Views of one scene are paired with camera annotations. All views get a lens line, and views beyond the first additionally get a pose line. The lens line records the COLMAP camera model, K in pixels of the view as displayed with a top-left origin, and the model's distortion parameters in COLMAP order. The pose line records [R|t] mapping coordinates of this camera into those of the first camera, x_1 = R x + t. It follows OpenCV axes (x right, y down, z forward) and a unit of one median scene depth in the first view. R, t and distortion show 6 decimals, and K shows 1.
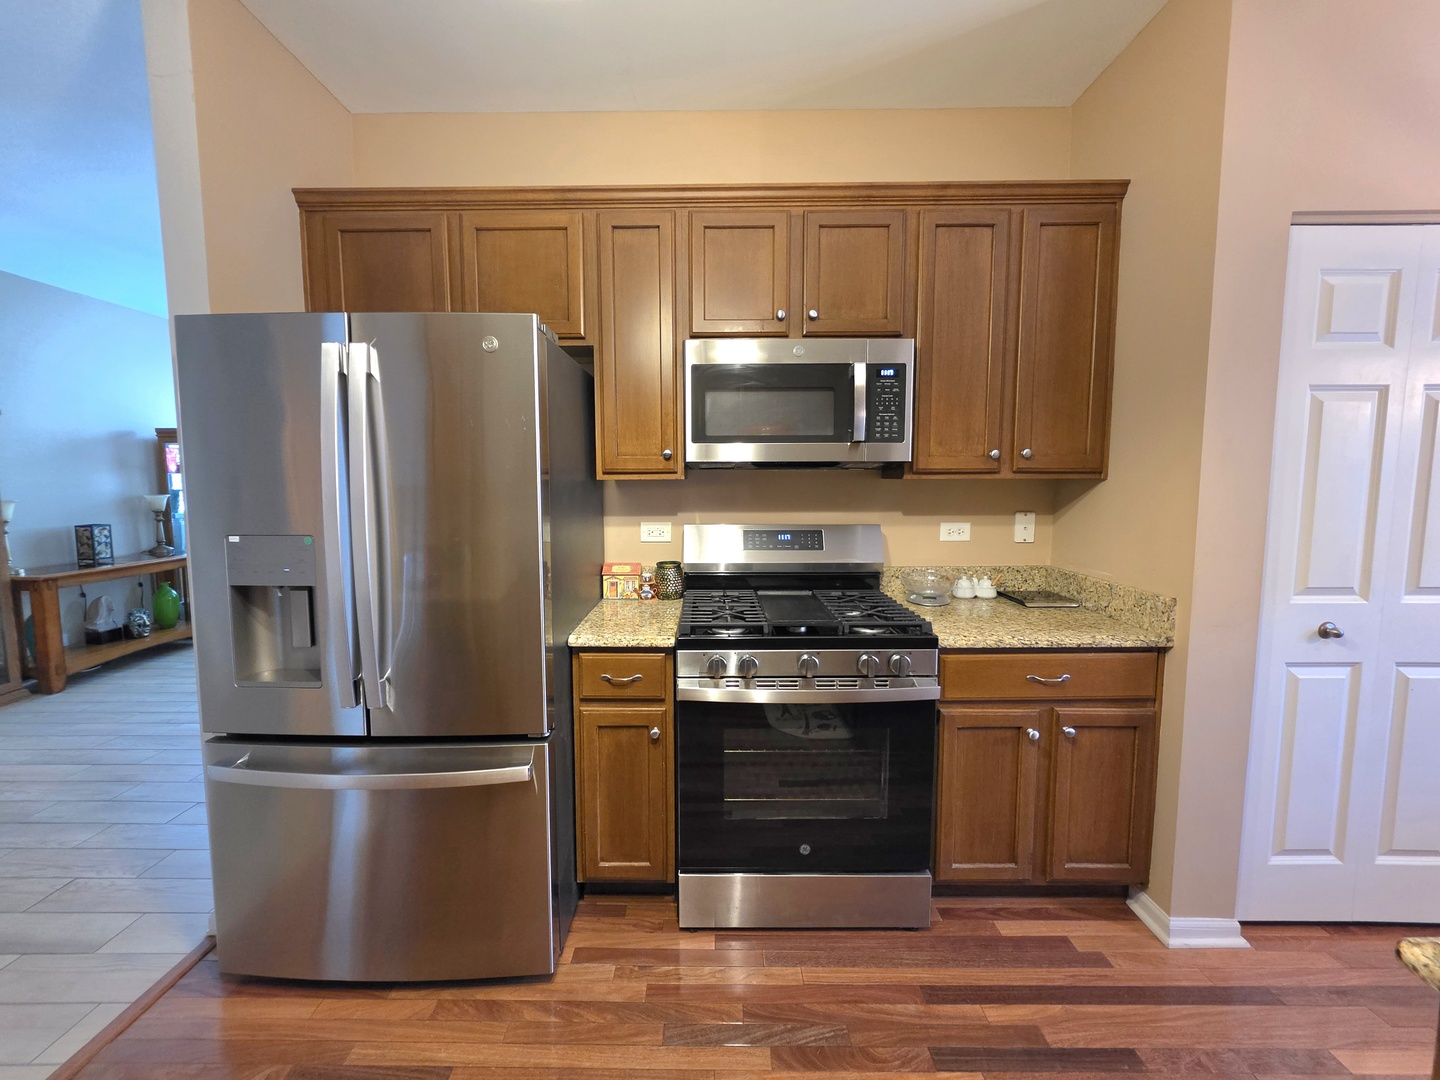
lens RADIAL K [[565.6, 0, 718.7], [0, 565.6, 535.2], [0, 0, 1]] dist [-0.002347, -0.000120]
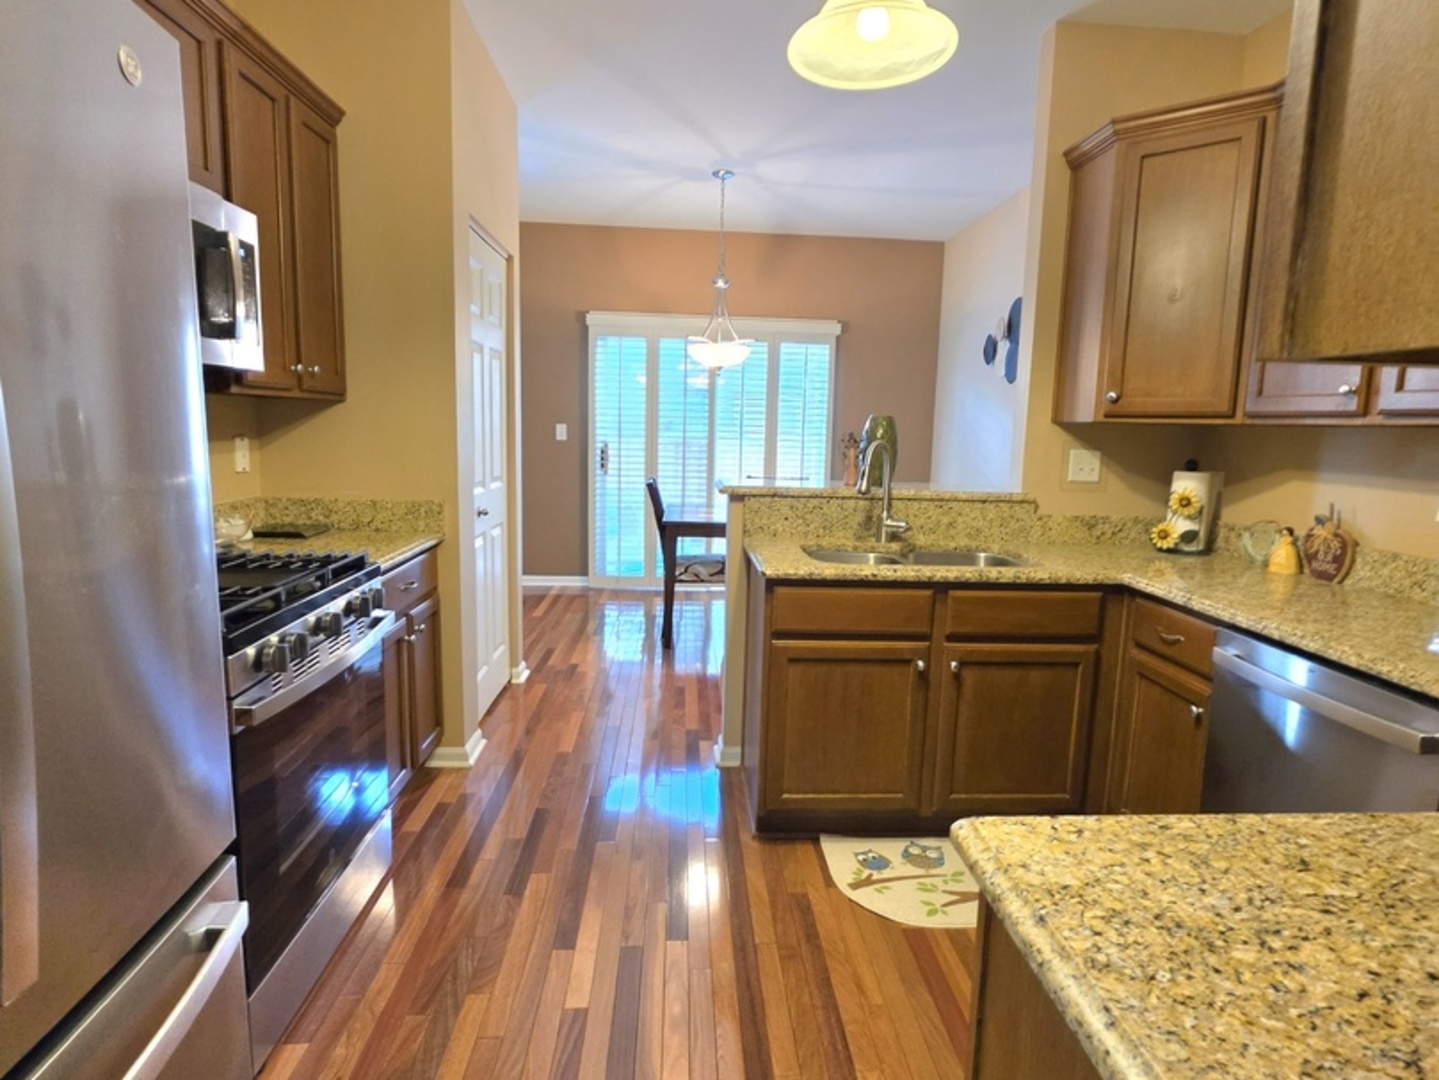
lens RADIAL K [[740.4, 0, 724.4], [0, 740.4, 539.6], [0, 0, 1]] dist [0.000701, -0.000387]
pose [[-0.045094, -0.155677, 0.986778, -0.711214], [0.069645, 0.984890, 0.158562, -0.015943], [-0.996552, 0.075874, -0.033571, 0.368797]]
